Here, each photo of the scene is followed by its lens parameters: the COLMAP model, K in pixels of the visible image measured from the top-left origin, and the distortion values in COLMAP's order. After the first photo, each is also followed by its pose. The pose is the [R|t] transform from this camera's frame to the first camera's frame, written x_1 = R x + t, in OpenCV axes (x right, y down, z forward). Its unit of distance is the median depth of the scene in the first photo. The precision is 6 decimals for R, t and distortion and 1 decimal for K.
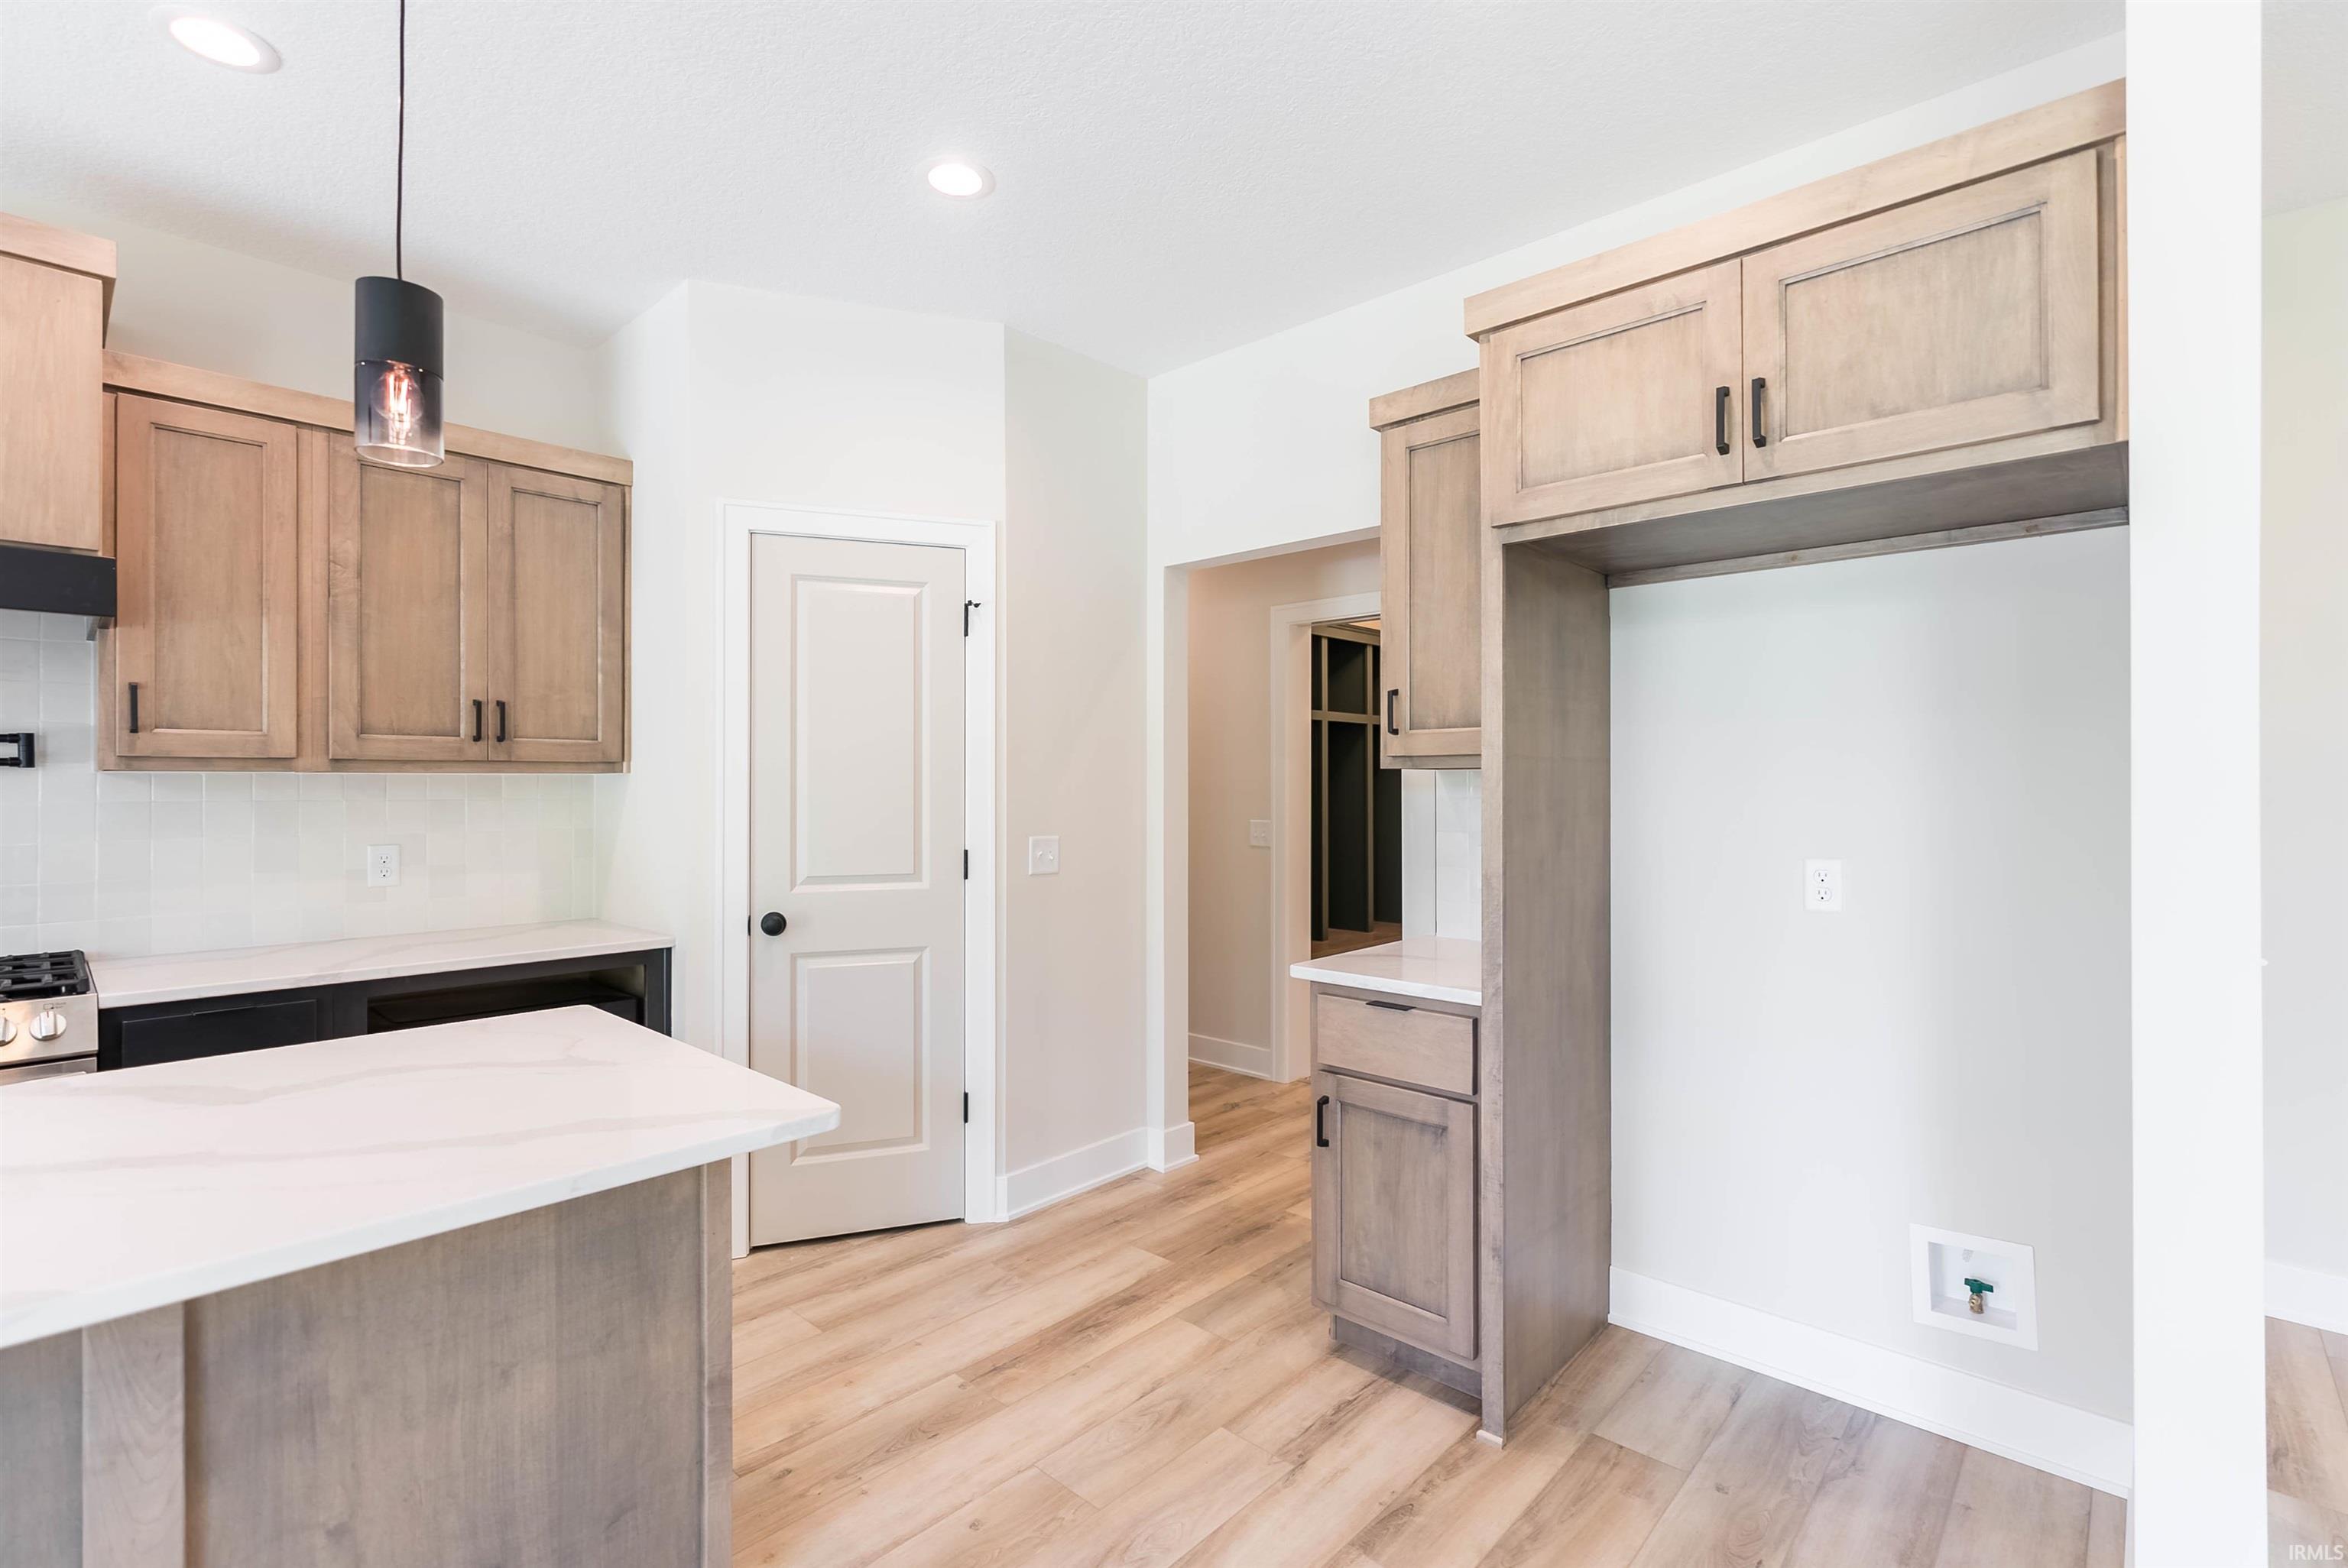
lens RADIAL K [[1055.3, 0, 1188.6], [0, 1055.3, 787.5], [0, 0, 1]] dist [-0.021541, 0.006631]
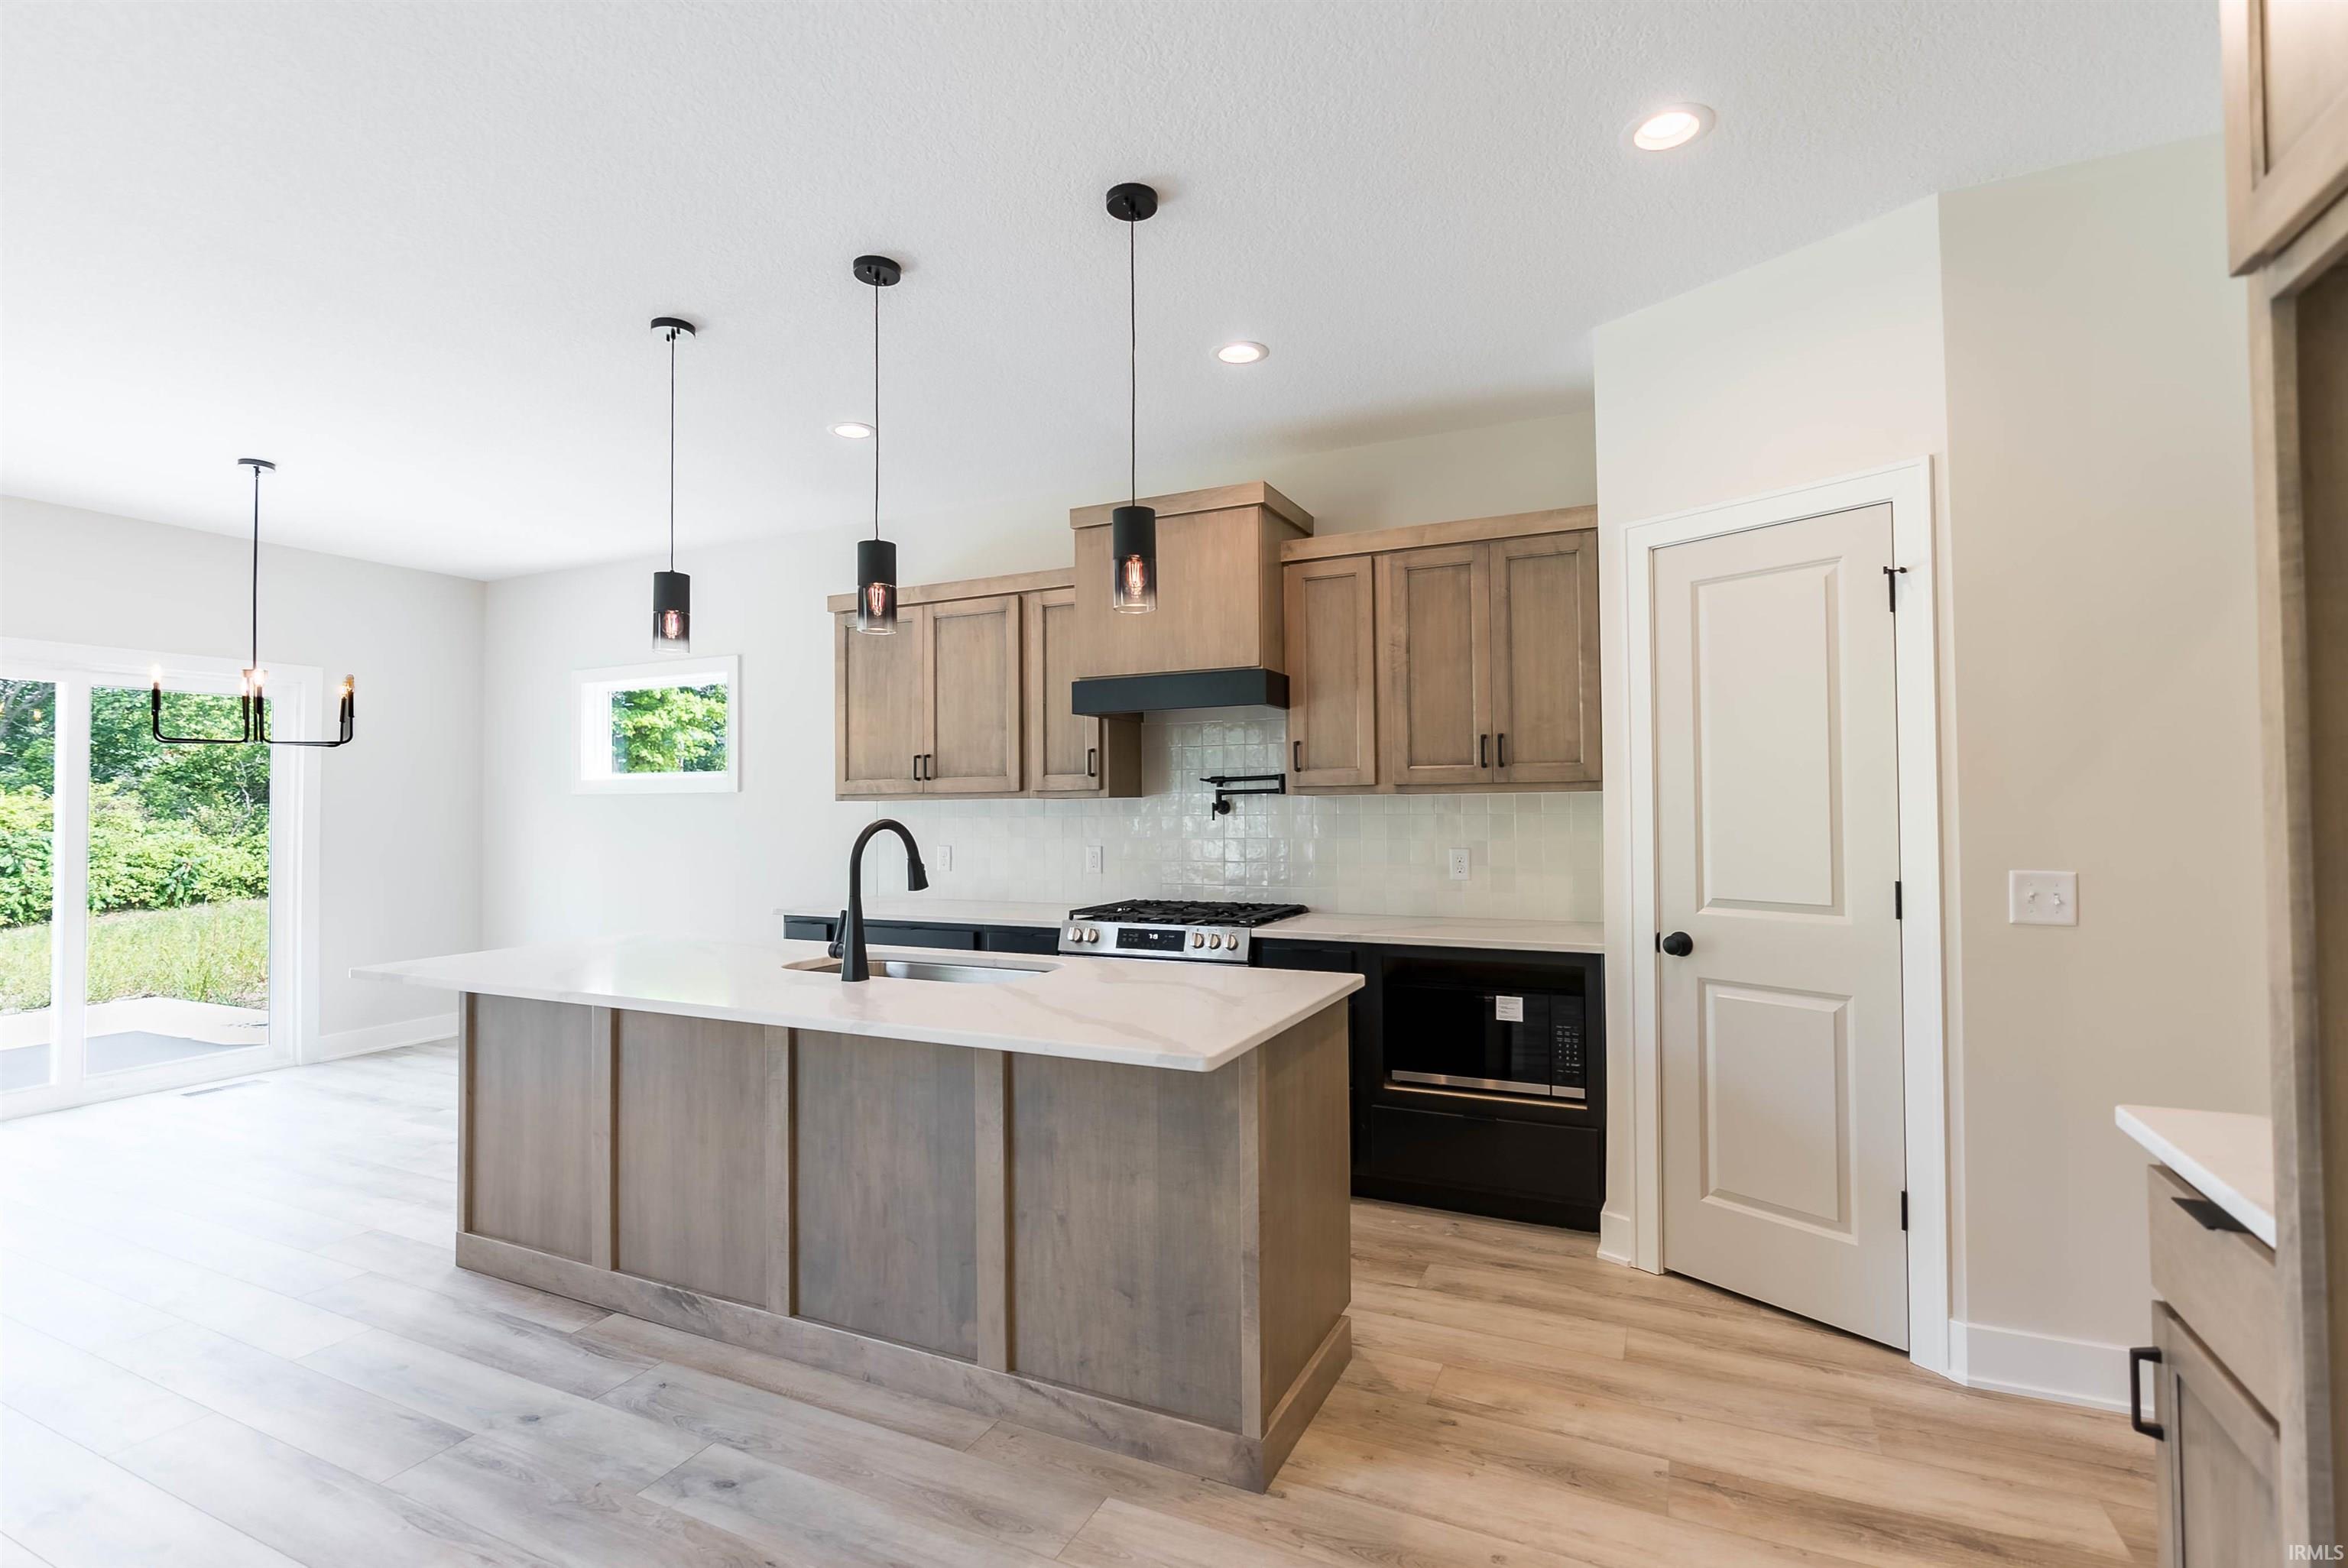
lens RADIAL K [[1085.7, 0, 1173.3], [0, 1085.7, 788.3], [0, 0, 1]] dist [-0.002902, 0.000243]
pose [[0.286062, -0.015731, -0.958082, 0.483528], [0.009275, 0.999864, -0.013647, -0.005818], [0.958166, -0.004982, 0.286169, 0.290127]]
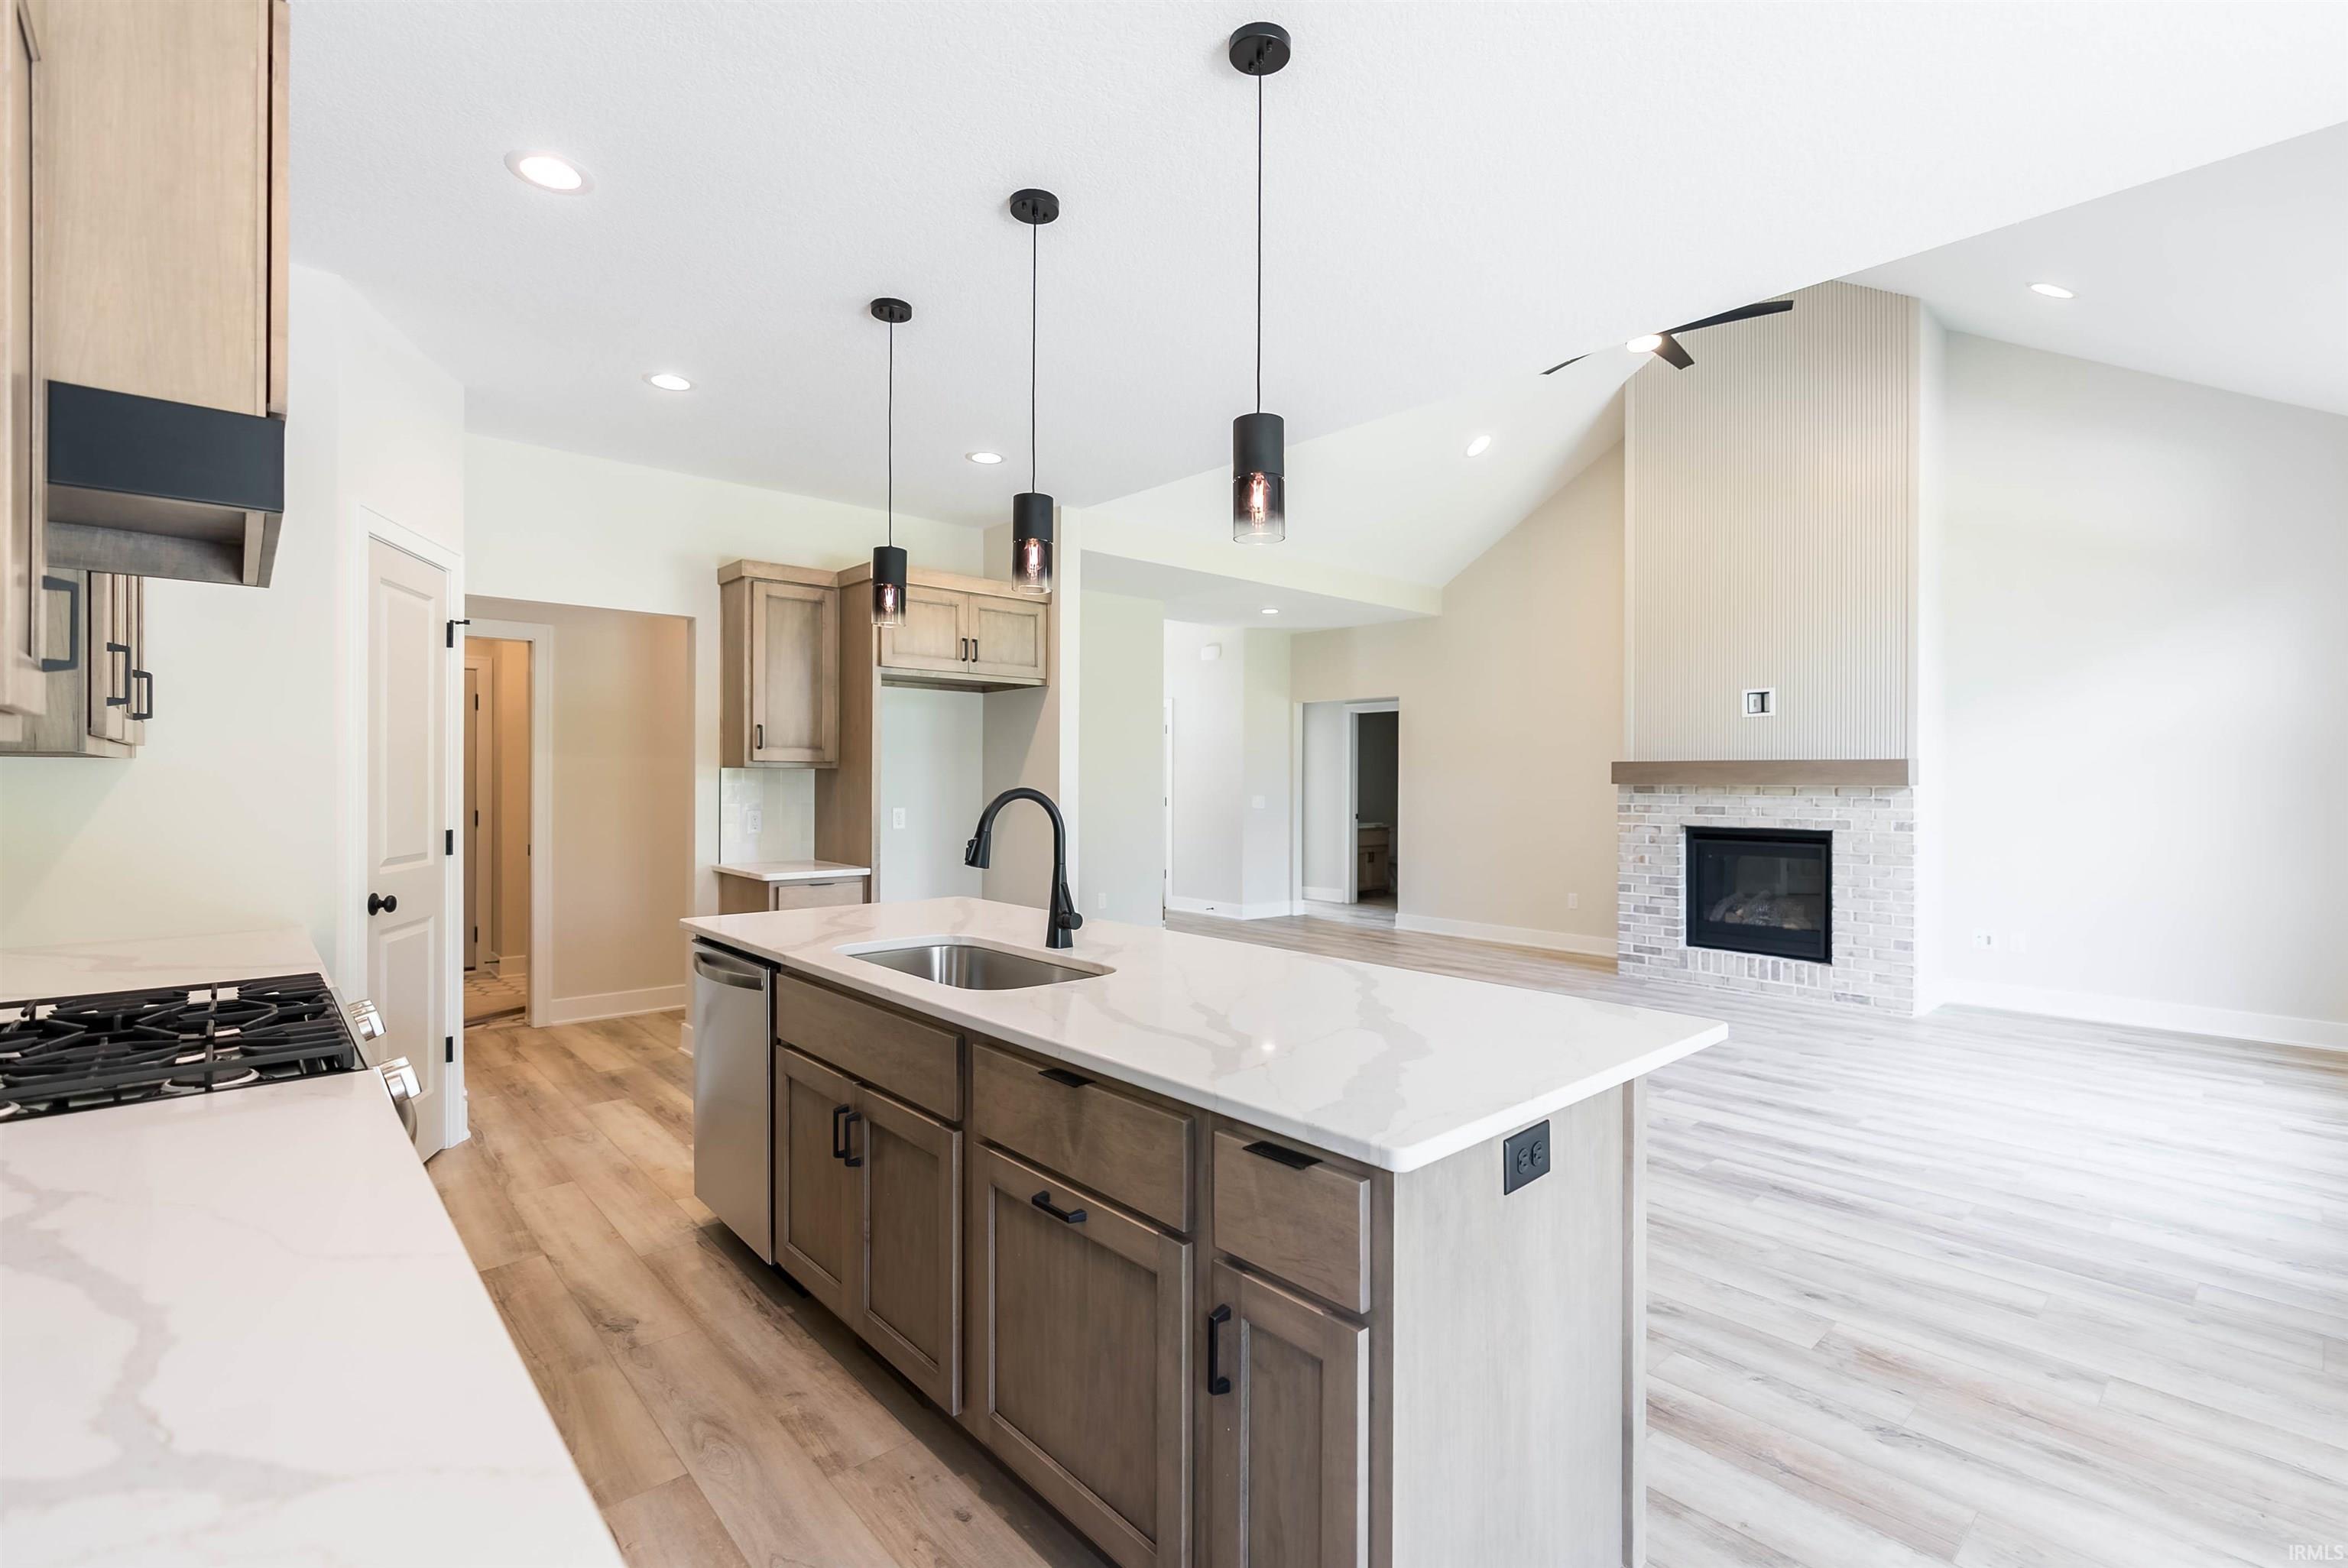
lens RADIAL K [[1063.3, 0, 1174.0], [0, 1063.3, 784.0], [0, 0, 1]] dist [-0.000265, 0.000004]
pose [[0.101676, -0.002416, 0.994815, -1.536614], [-0.006954, 0.999971, 0.003139, -0.000544], [-0.994793, -0.007237, 0.101656, 0.090945]]
